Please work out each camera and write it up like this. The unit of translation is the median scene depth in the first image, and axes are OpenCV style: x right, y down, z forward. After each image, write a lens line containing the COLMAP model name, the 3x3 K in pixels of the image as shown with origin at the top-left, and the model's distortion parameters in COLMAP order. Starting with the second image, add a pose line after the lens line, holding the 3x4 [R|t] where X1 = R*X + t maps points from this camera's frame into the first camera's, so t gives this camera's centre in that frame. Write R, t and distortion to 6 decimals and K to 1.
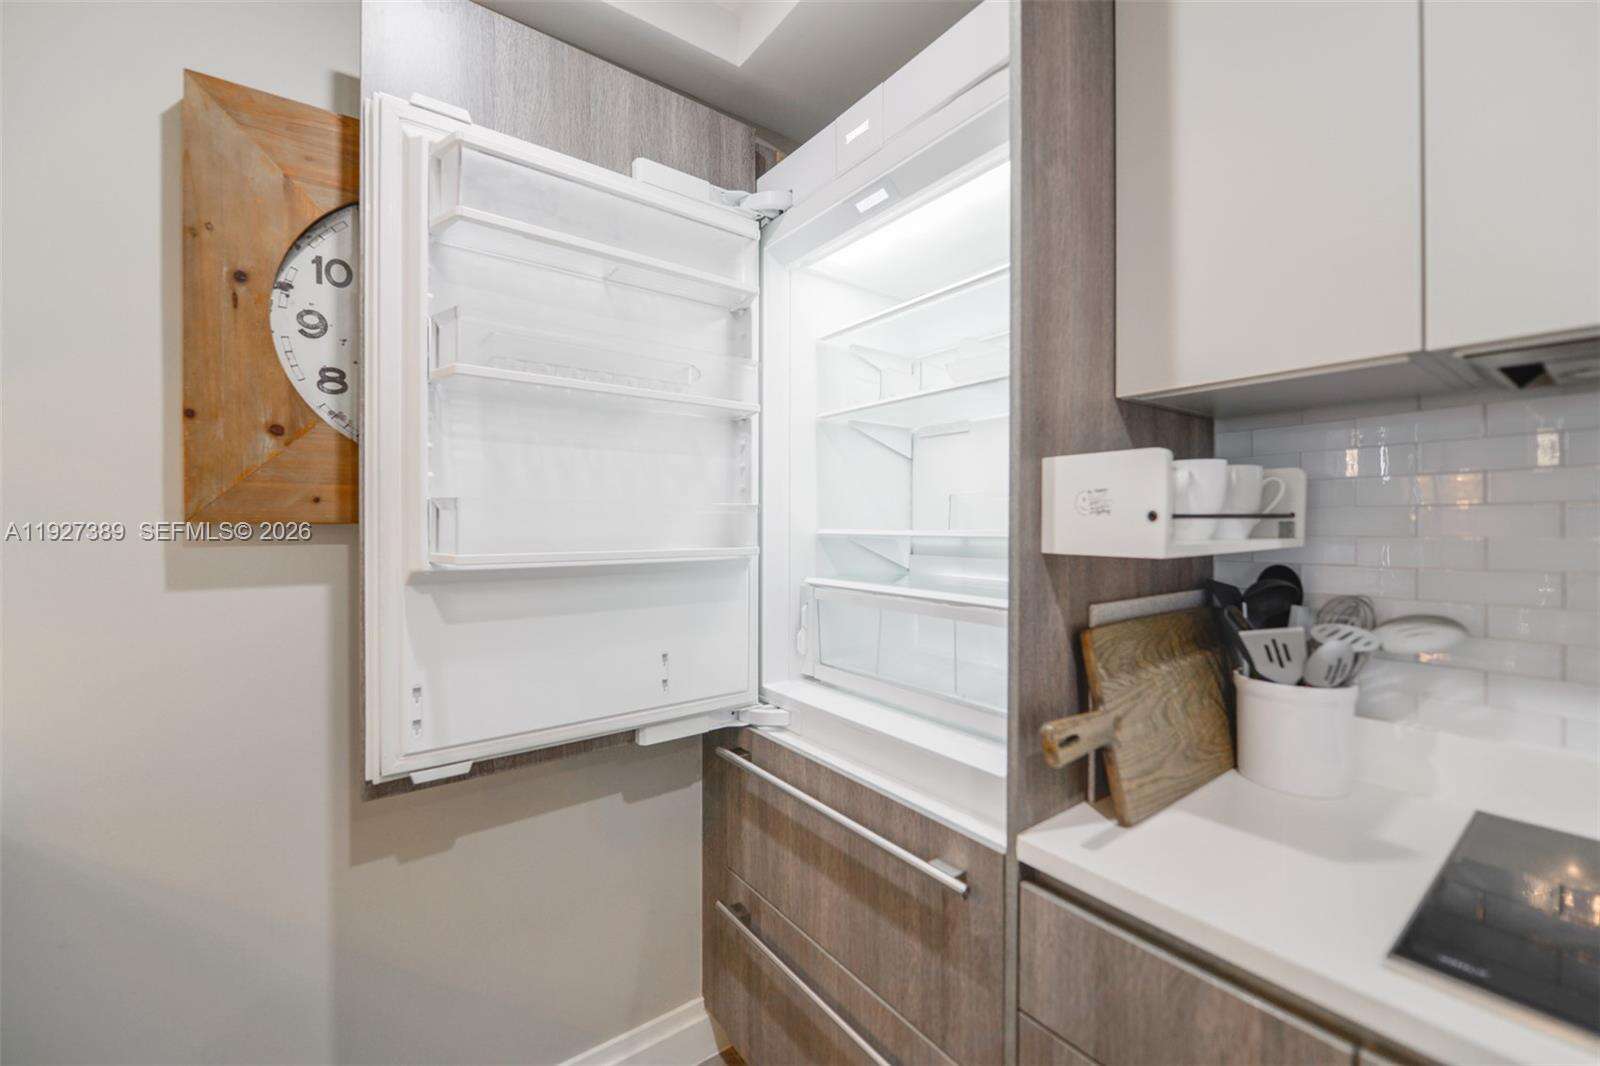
lens RADIAL K [[633.9, 0, 789.4], [0, 633.9, 526.7], [0, 0, 1]] dist [0.000756, -0.001918]
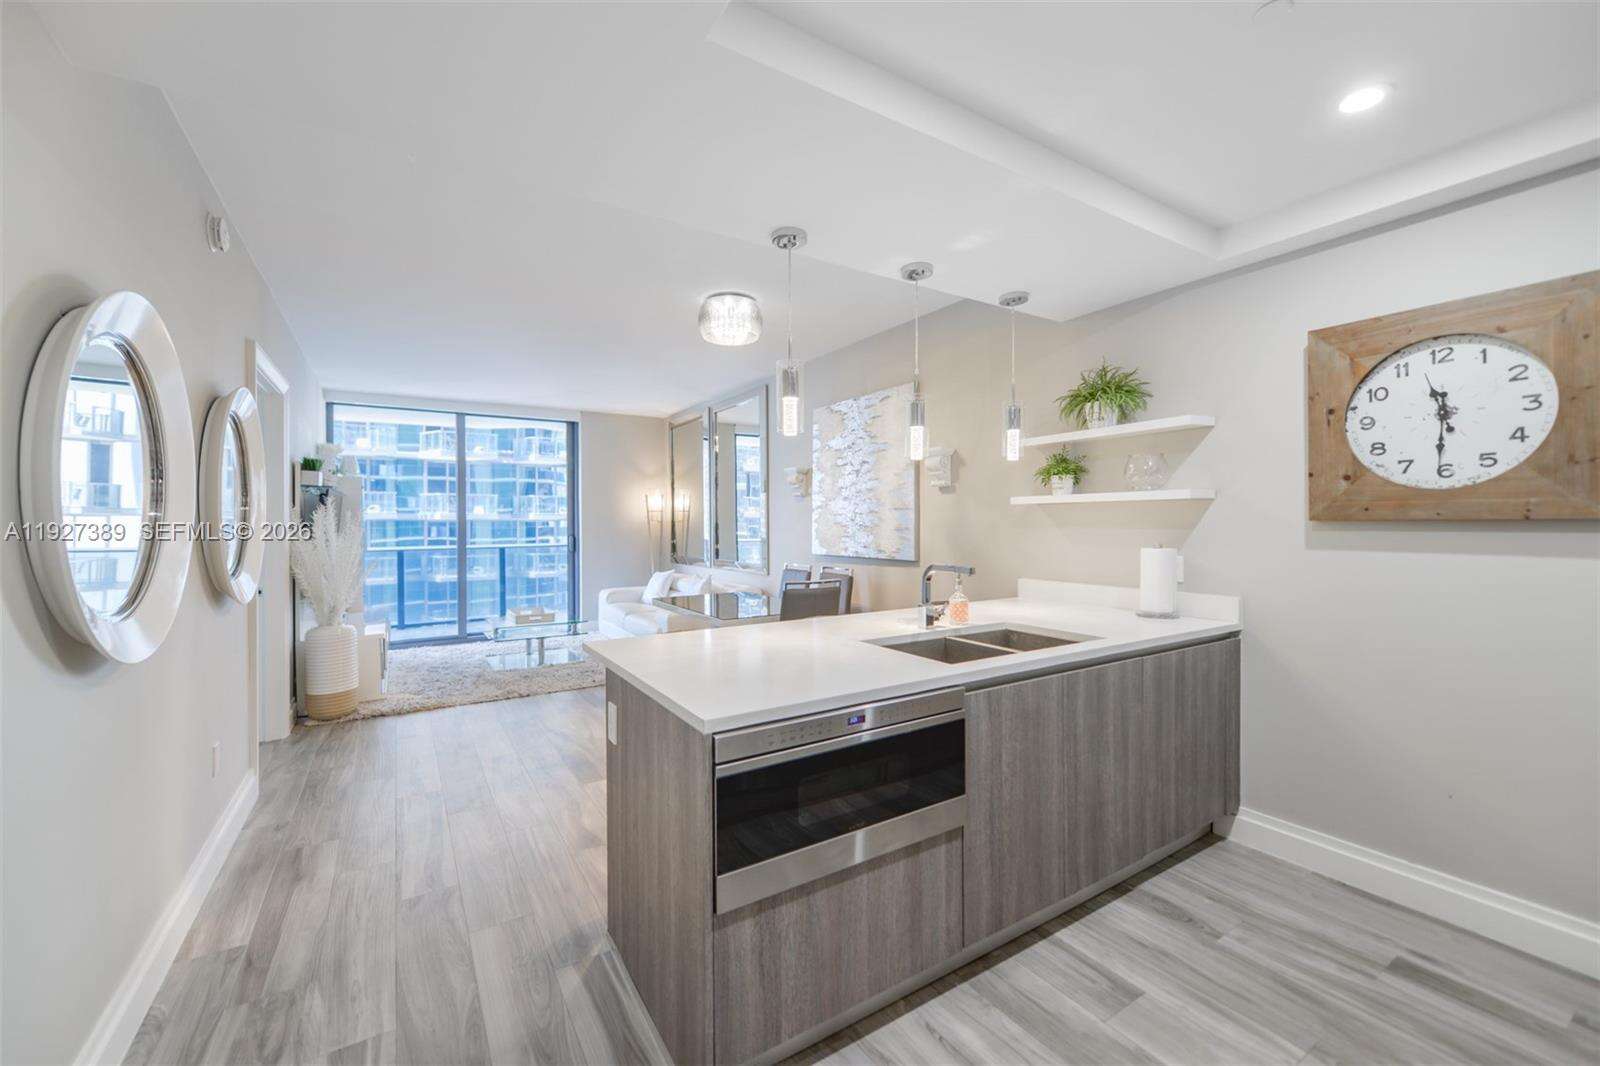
lens RADIAL K [[633.9, 0, 795.5], [0, 633.9, 528.0], [0, 0, 1]] dist [0.000756, -0.001918]
pose [[-0.059285, 0.007788, -0.998211, 1.500076], [0.000621, 0.999970, 0.007764, 0.000956], [0.998241, -0.000160, -0.059288, -0.769730]]
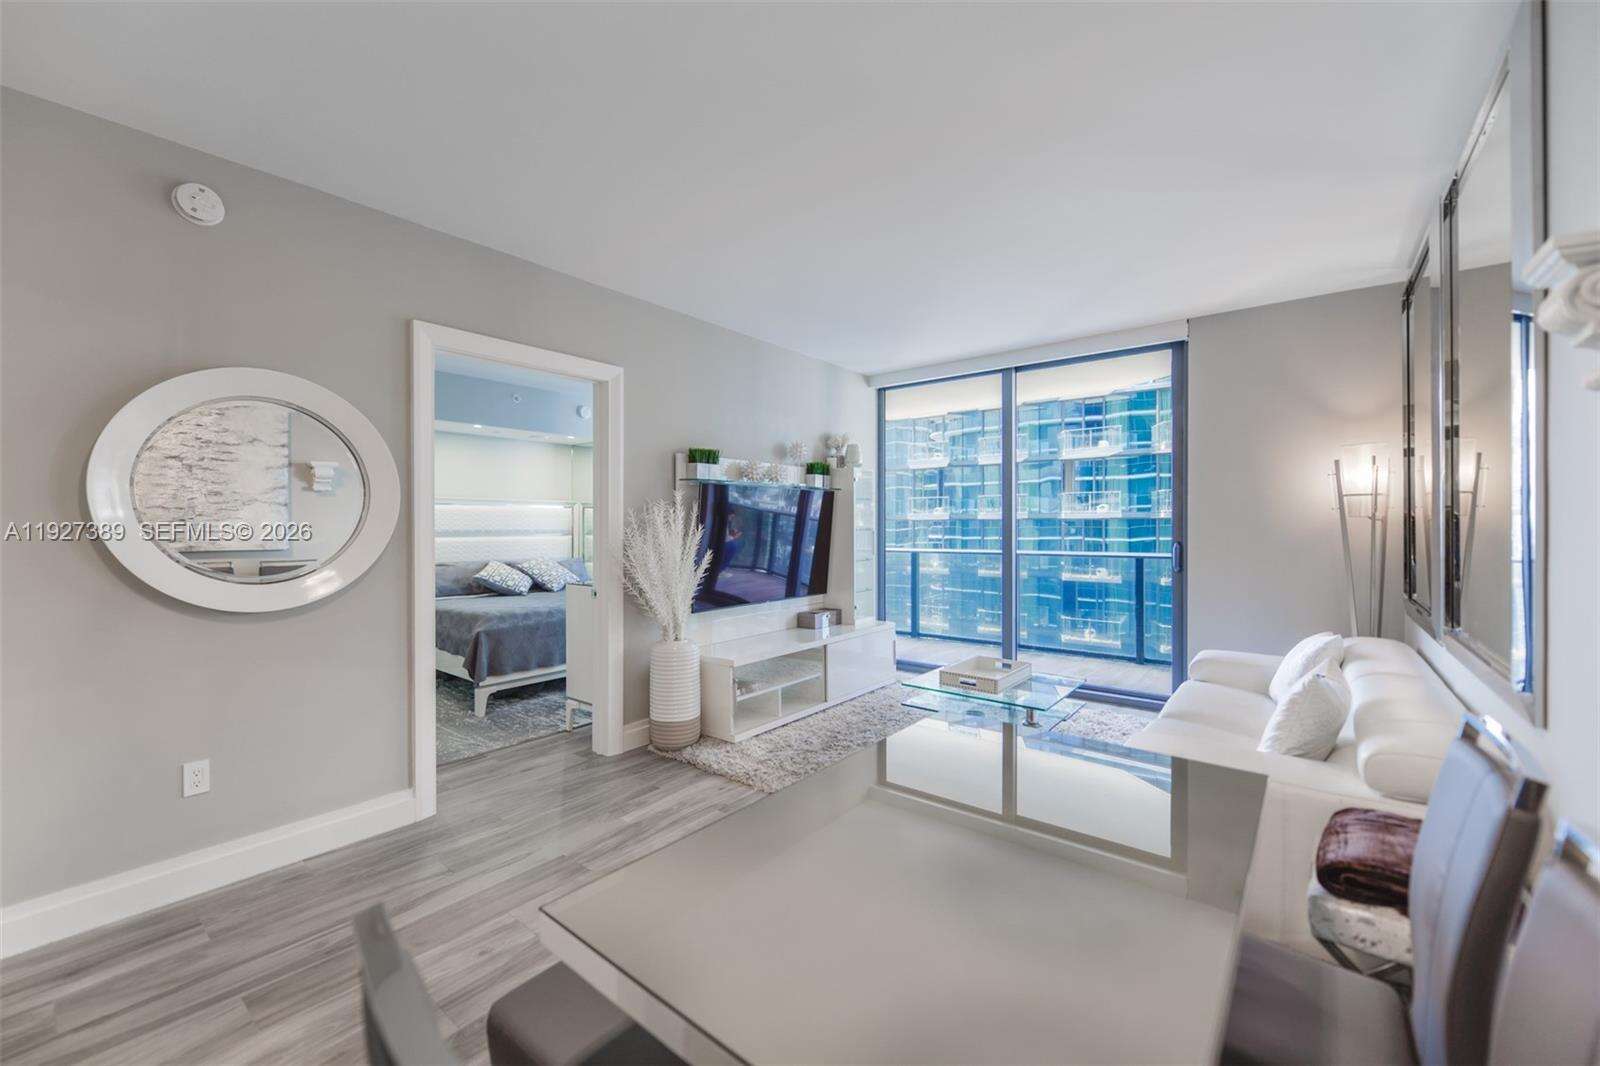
lens RADIAL K [[633.9, 0, 796.6], [0, 633.9, 526.0], [0, 0, 1]] dist [0.000756, -0.001918]
pose [[-0.962872, 0.002272, -0.269948, -2.226448], [0.000590, 0.999980, 0.006311, 0.001600], [0.269957, 0.005917, -0.962854, -0.423649]]
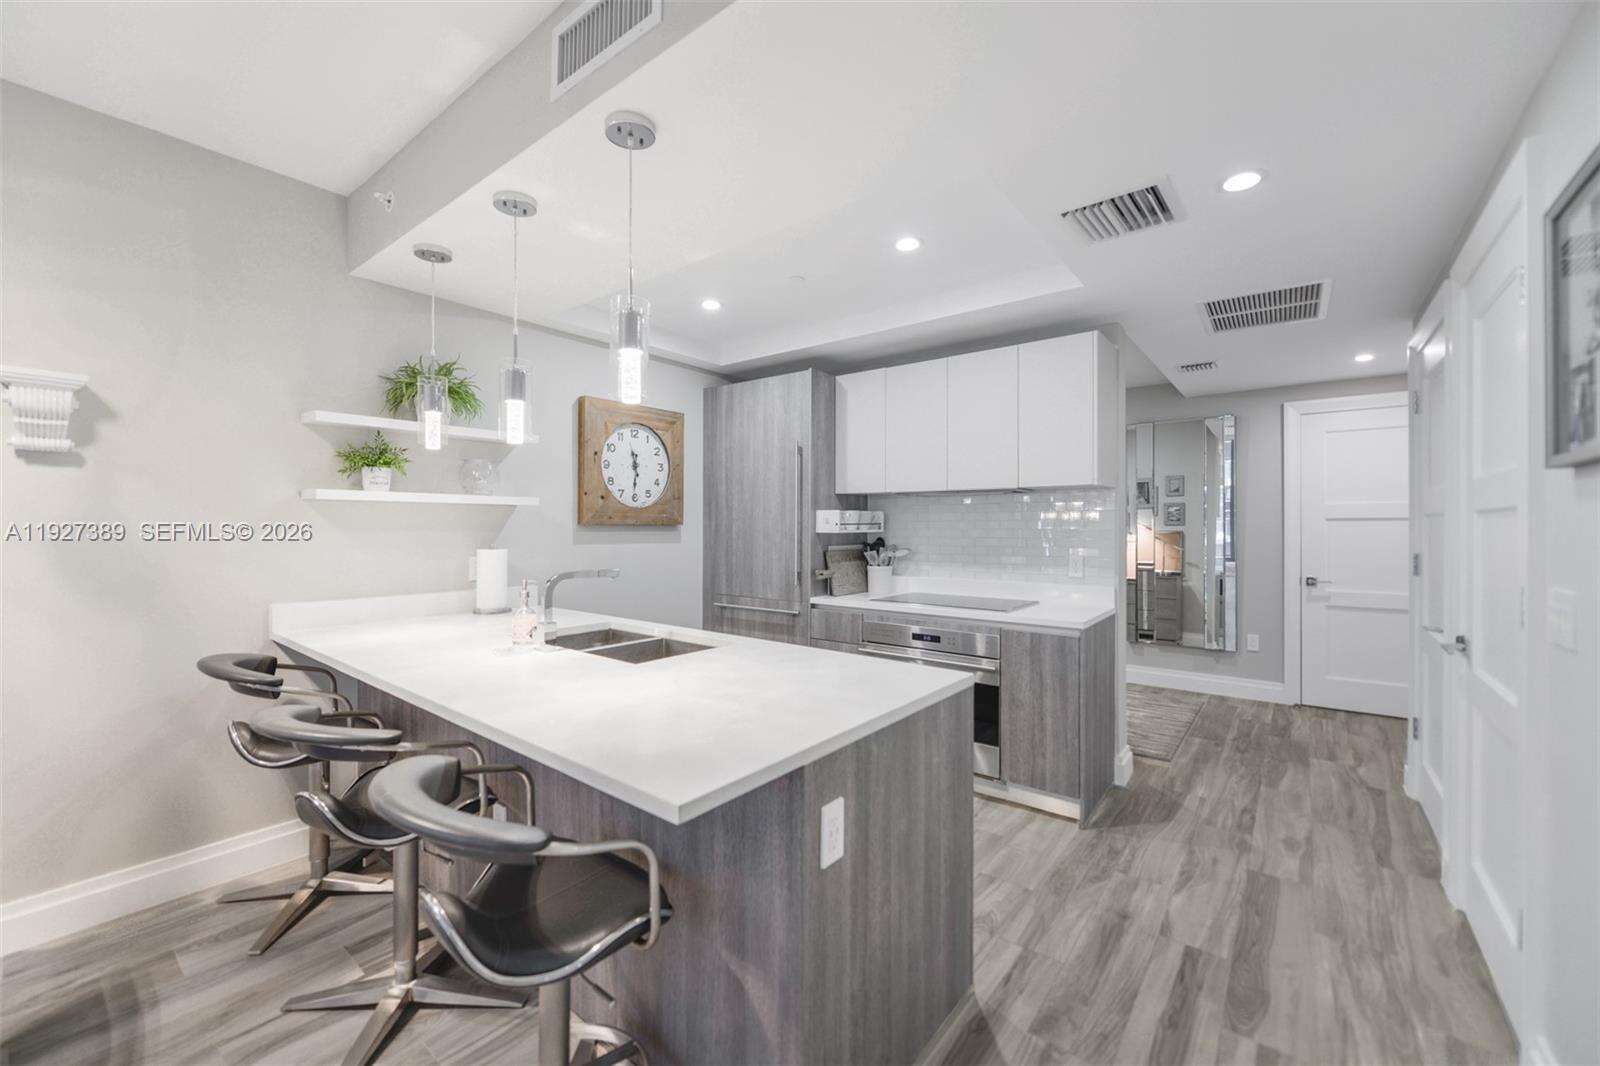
lens RADIAL K [[633.9, 0, 795.7], [0, 633.9, 523.4], [0, 0, 1]] dist [0.000756, -0.001918]
pose [[0.960912, 0.003658, 0.276831, -0.776011], [-0.001254, 0.999960, -0.008859, 0.015749], [-0.276852, 0.008166, 0.960878, -2.596199]]
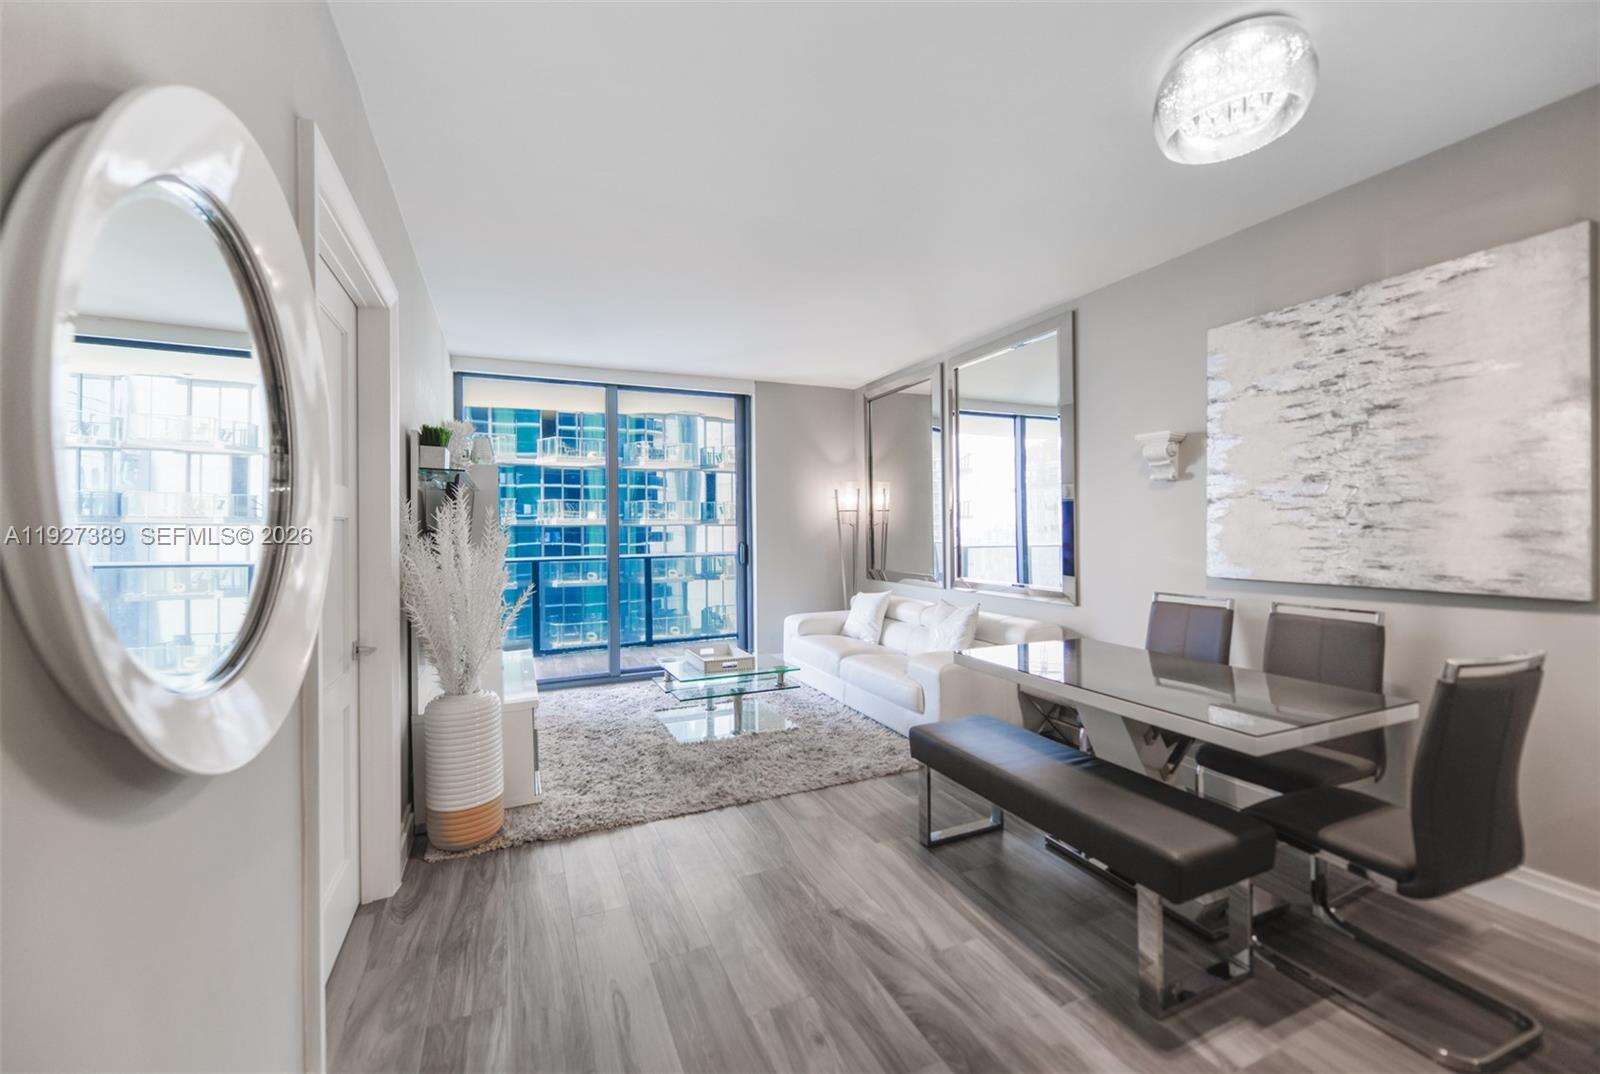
lens RADIAL K [[633.9, 0, 789.6], [0, 633.9, 529.9], [0, 0, 1]] dist [0.000756, -0.001918]
pose [[-0.208562, 0.005351, -0.977994, -0.254267], [0.006704, 0.999969, 0.004042, 0.003921], [0.977986, -0.005714, -0.208592, -2.244405]]
